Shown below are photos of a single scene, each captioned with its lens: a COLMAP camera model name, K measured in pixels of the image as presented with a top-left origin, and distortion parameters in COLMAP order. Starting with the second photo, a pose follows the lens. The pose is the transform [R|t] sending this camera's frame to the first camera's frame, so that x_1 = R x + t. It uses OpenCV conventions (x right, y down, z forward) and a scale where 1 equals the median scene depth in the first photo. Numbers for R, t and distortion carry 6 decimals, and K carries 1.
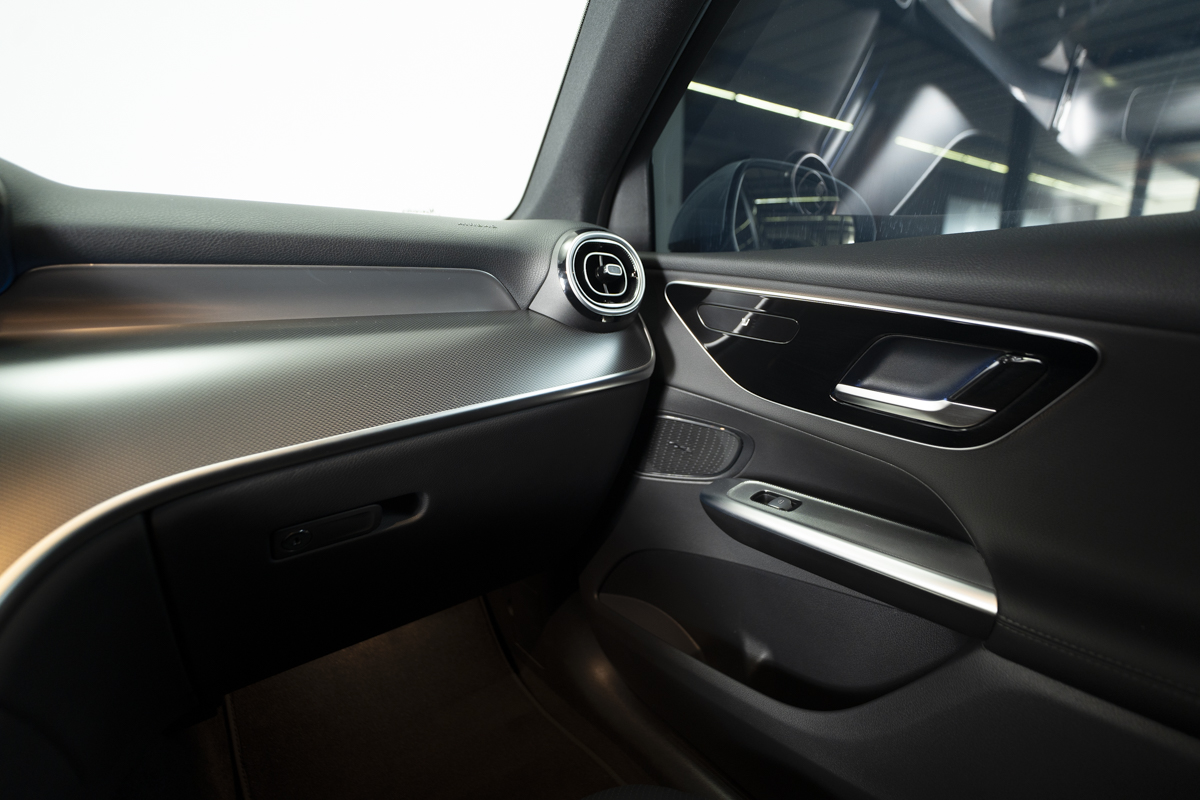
lens RADIAL K [[565.9, 0, 600.0], [0, 565.9, 400.0], [0, 0, 1]] dist [-0.018609, -0.000105]
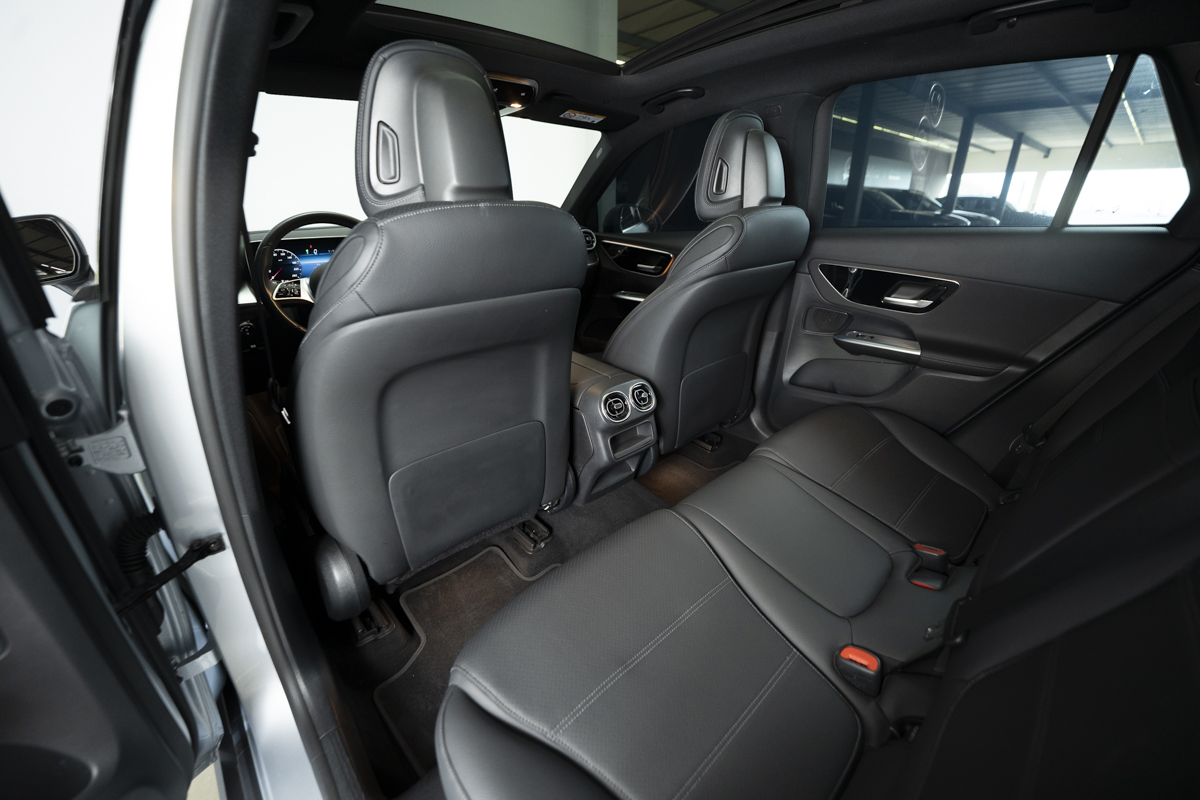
lens RADIAL K [[481.6, 0, 598.2], [0, 481.6, 400.8], [0, 0, 1]] dist [-0.027234, 0.000750]
pose [[0.995530, -0.032171, 0.088797, -0.253436], [0.017071, 0.986005, 0.165838, 0.362538], [-0.092890, -0.163581, 0.982147, -2.638842]]
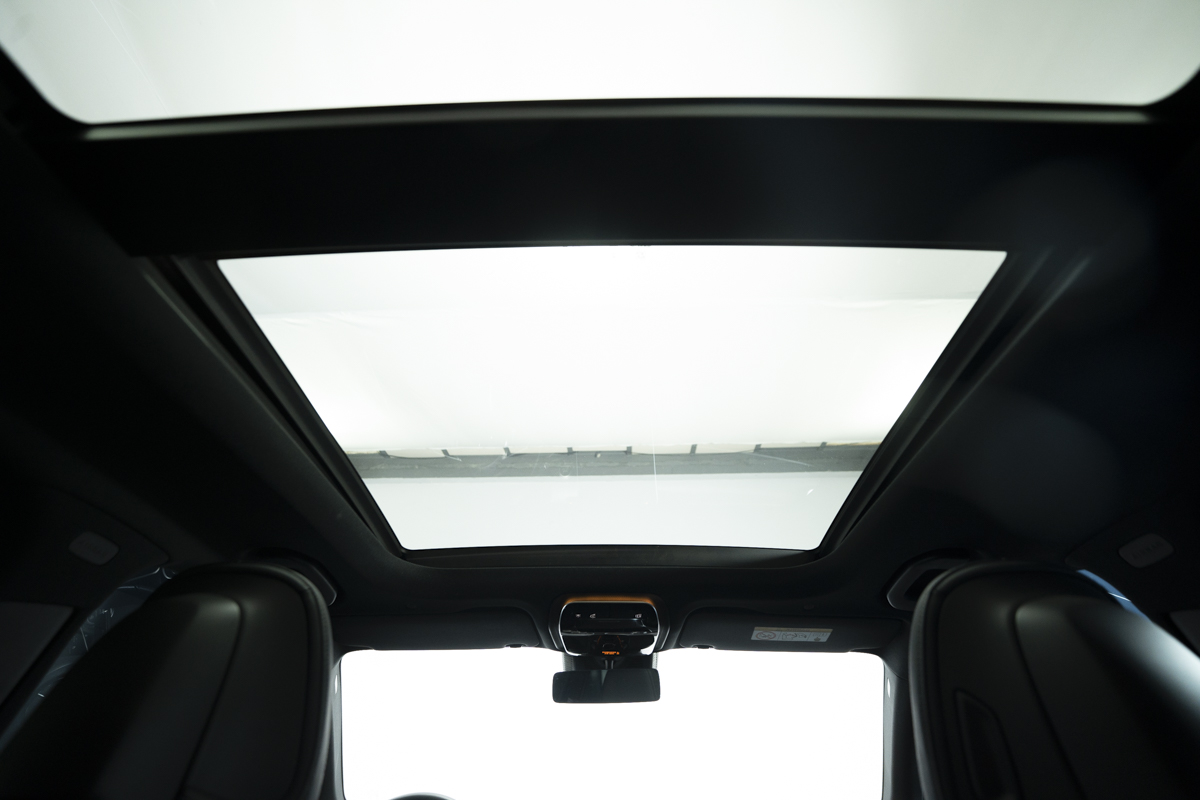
lens RADIAL K [[481.6, 0, 598.2], [0, 481.6, 400.8], [0, 0, 1]] dist [-0.027234, 0.000750]
pose [[0.777737, -0.367112, -0.510250, 0.543728], [-0.154786, 0.674895, -0.721497, 0.010040], [0.609235, 0.640114, 0.468067, -1.518693]]
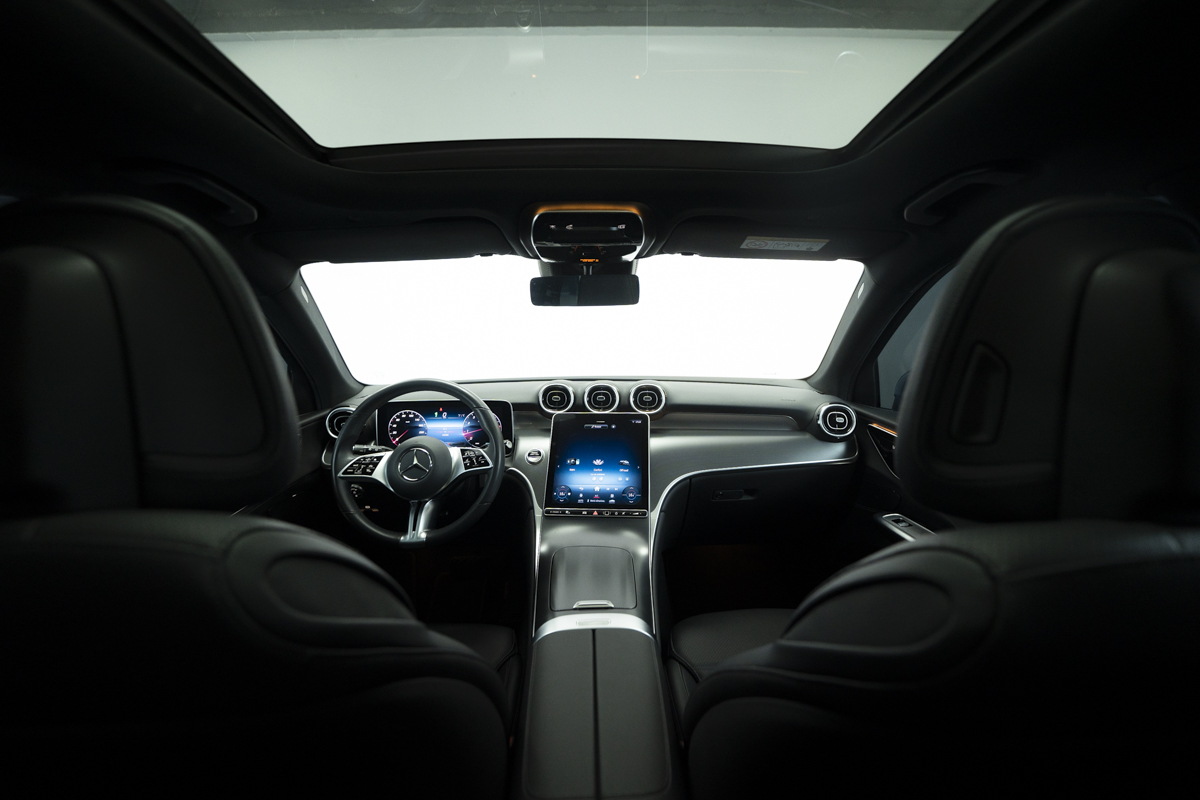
lens RADIAL K [[498.9, 0, 605.7], [0, 498.9, 401.2], [0, 0, 1]] dist [-0.025363, -0.000261]
pose [[0.814290, 0.093885, -0.572815, 0.424729], [-0.127995, 0.991584, -0.019431, -0.125660], [0.566171, 0.089140, 0.819454, -1.414015]]
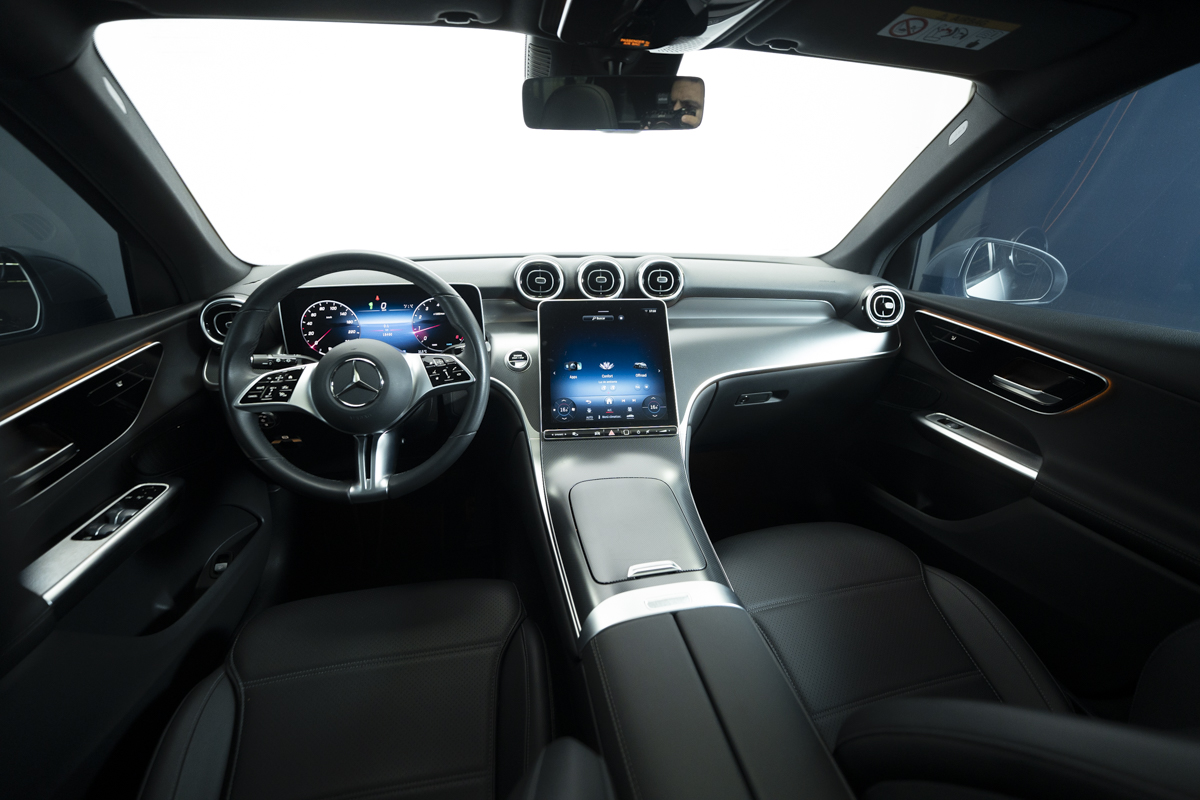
lens RADIAL K [[481.6, 0, 598.2], [0, 481.6, 400.8], [0, 0, 1]] dist [-0.027234, 0.000750]
pose [[0.900221, 0.182734, -0.395235, -0.182125], [-0.114451, 0.975065, 0.190131, -0.088022], [0.420123, -0.125925, 0.898688, -1.096677]]
